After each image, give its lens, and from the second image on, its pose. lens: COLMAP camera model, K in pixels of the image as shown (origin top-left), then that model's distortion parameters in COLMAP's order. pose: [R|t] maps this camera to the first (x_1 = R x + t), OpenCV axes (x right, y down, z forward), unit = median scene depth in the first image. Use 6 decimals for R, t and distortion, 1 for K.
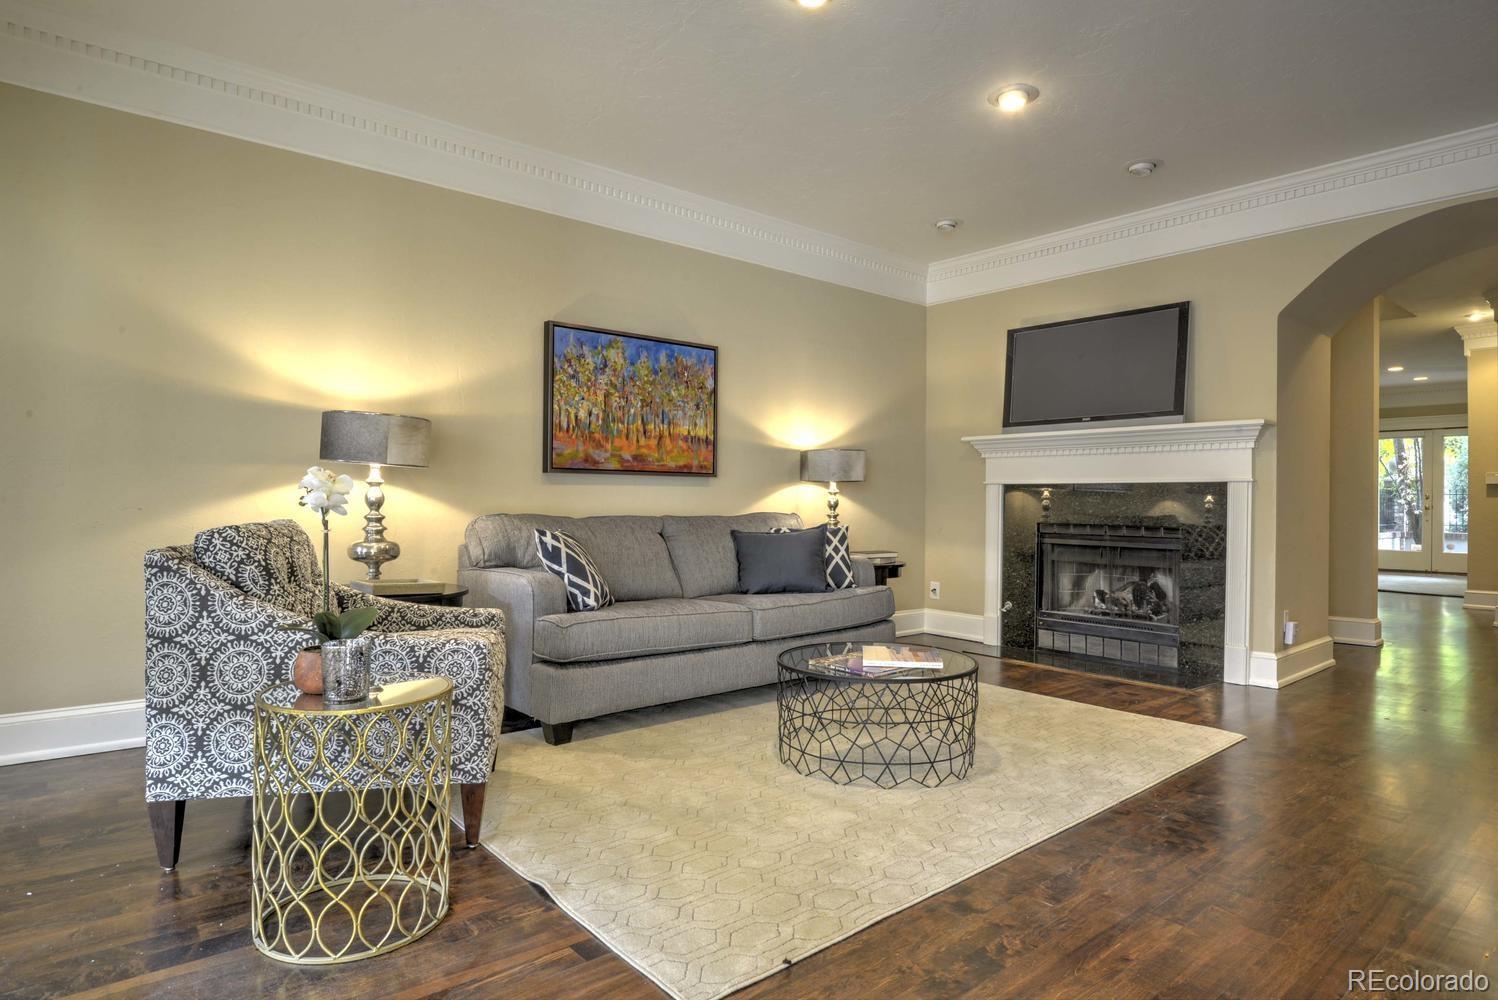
lens RADIAL K [[798.7, 0, 759.9], [0, 798.7, 511.4], [0, 0, 1]] dist [-0.002093, 0.000071]
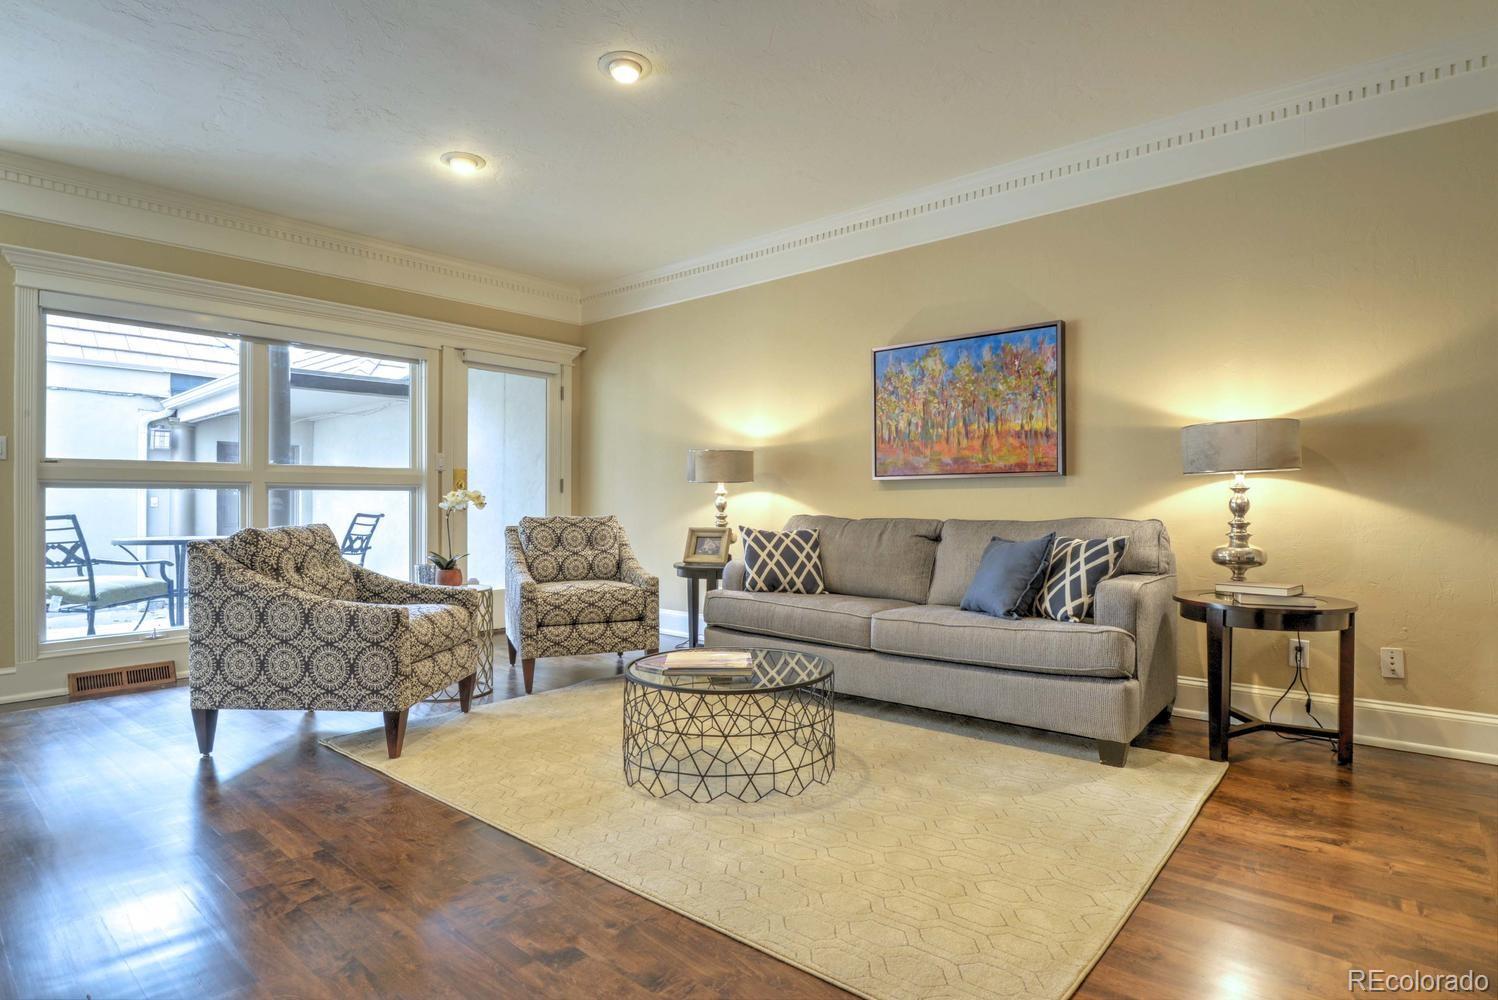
lens RADIAL K [[798.7, 0, 753.9], [0, 798.7, 493.1], [0, 0, 1]] dist [-0.002093, 0.000071]
pose [[0.195308, -0.019943, -0.980539, 0.757964], [-0.003700, 0.999771, -0.021071, -0.005347], [0.980735, 0.007743, 0.195189, 0.557889]]
